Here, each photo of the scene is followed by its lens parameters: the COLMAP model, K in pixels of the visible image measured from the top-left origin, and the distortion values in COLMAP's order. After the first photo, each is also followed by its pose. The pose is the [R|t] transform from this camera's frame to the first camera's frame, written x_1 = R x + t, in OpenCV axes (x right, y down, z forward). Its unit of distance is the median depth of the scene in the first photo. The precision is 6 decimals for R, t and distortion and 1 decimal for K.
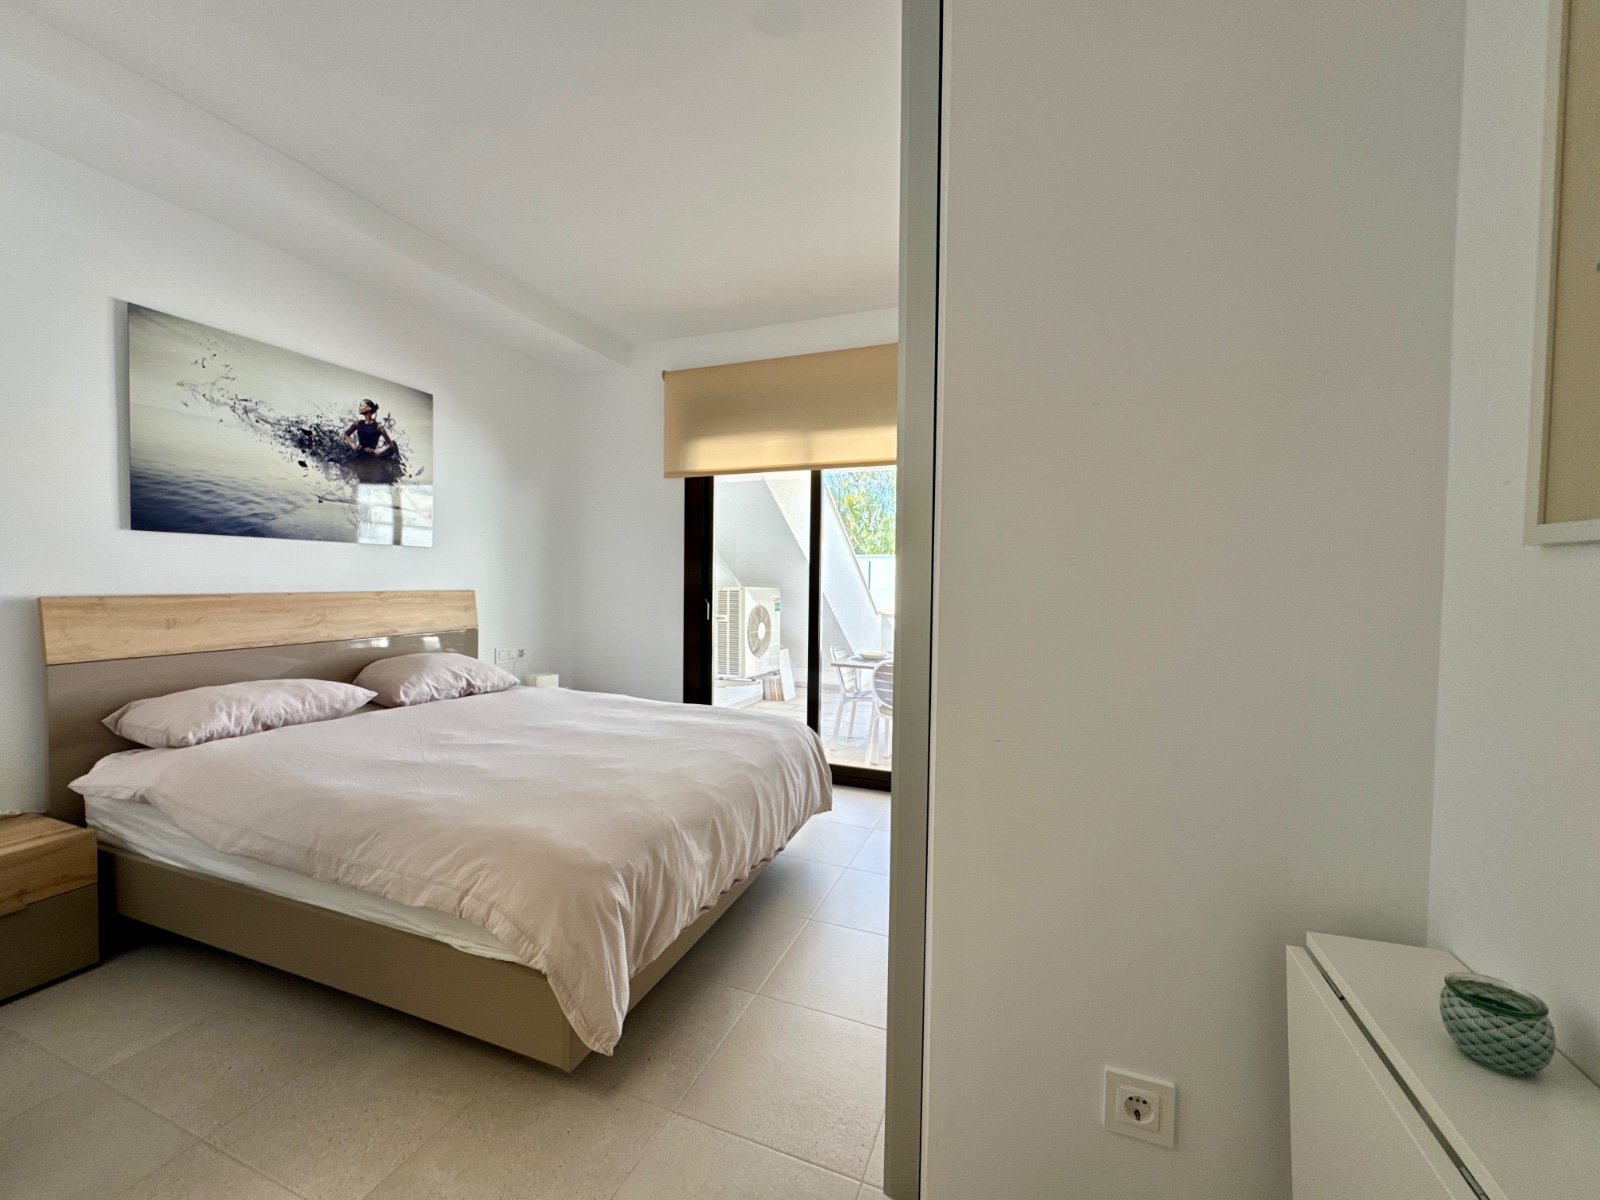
lens RADIAL K [[640.2, 0, 803.1], [0, 640.2, 600.2], [0, 0, 1]] dist [-0.004928, 0.000946]
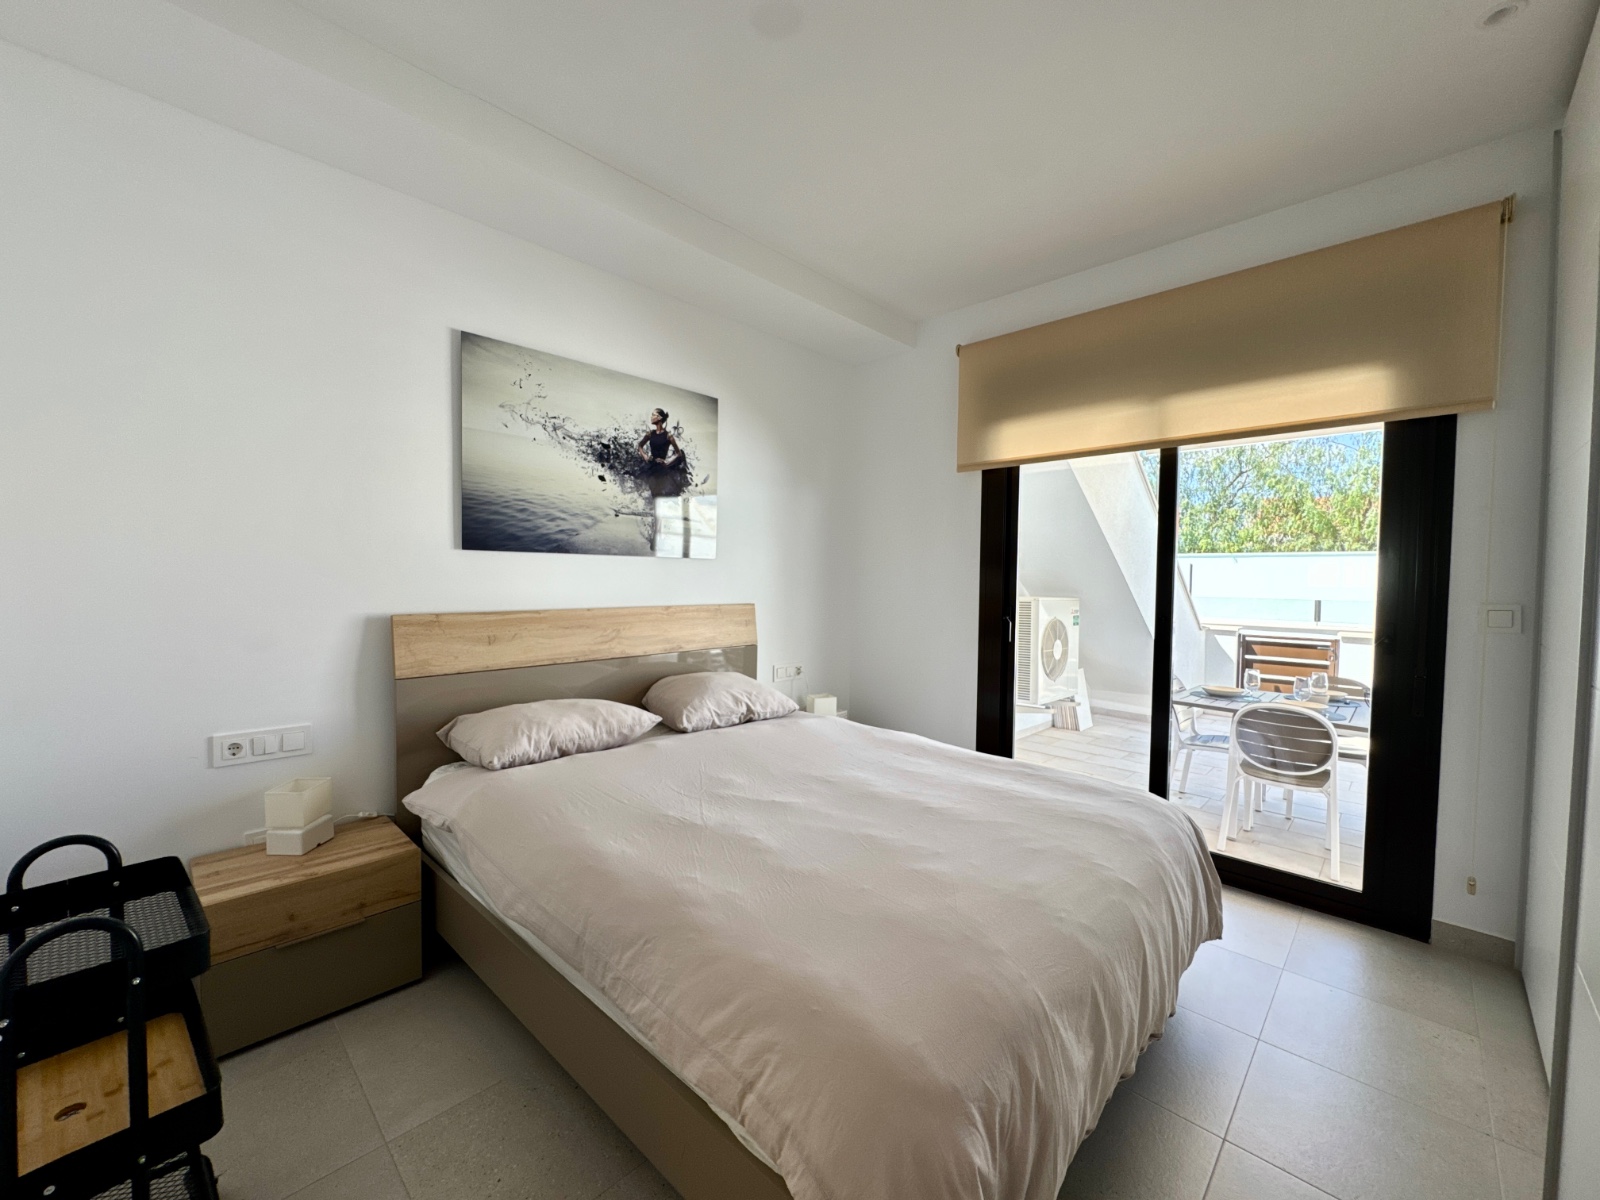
lens RADIAL K [[640.2, 0, 800.8], [0, 640.2, 598.8], [0, 0, 1]] dist [-0.004928, 0.000946]
pose [[0.922876, 0.010426, -0.384957, -0.131539], [-0.011989, 0.999927, -0.001661, -0.032613], [0.384911, 0.006148, 0.922933, 0.232962]]
